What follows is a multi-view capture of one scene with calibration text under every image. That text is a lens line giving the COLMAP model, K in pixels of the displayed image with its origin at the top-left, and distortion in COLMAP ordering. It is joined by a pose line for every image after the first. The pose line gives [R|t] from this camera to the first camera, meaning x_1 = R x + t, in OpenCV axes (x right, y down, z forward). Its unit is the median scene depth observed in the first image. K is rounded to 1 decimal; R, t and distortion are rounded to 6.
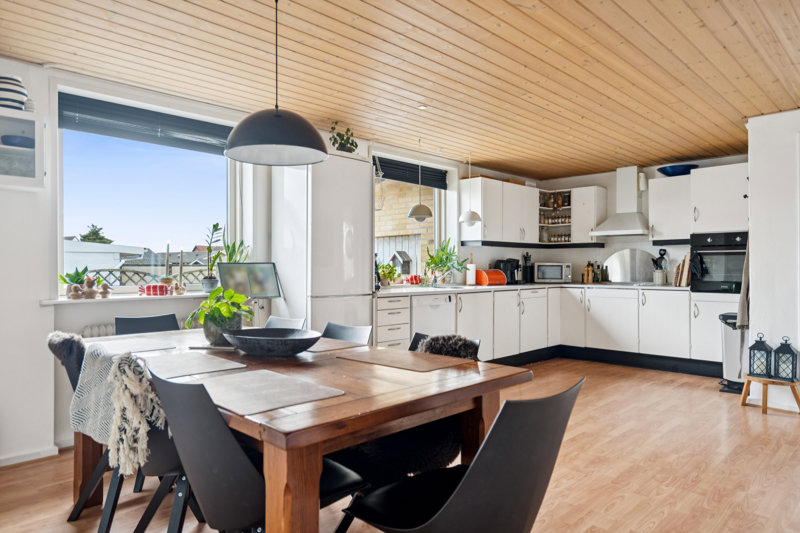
lens RADIAL K [[527.5, 0, 400.0], [0, 527.5, 266.5], [0, 0, 1]] dist [0.001058, 0.000309]
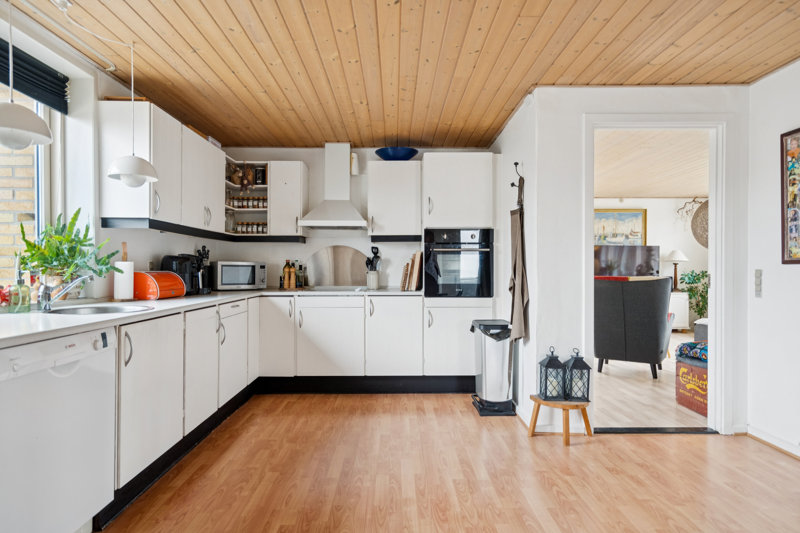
lens RADIAL K [[464.3, 0, 400.0], [0, 464.3, 266.5], [0, 0, 1]] dist [0.014589, 0.000684]
pose [[0.707092, 0.003012, 0.707116, -0.003466], [0.000406, 0.999989, -0.004666, 0.002677], [-0.707122, 0.003586, 0.707083, 0.449433]]
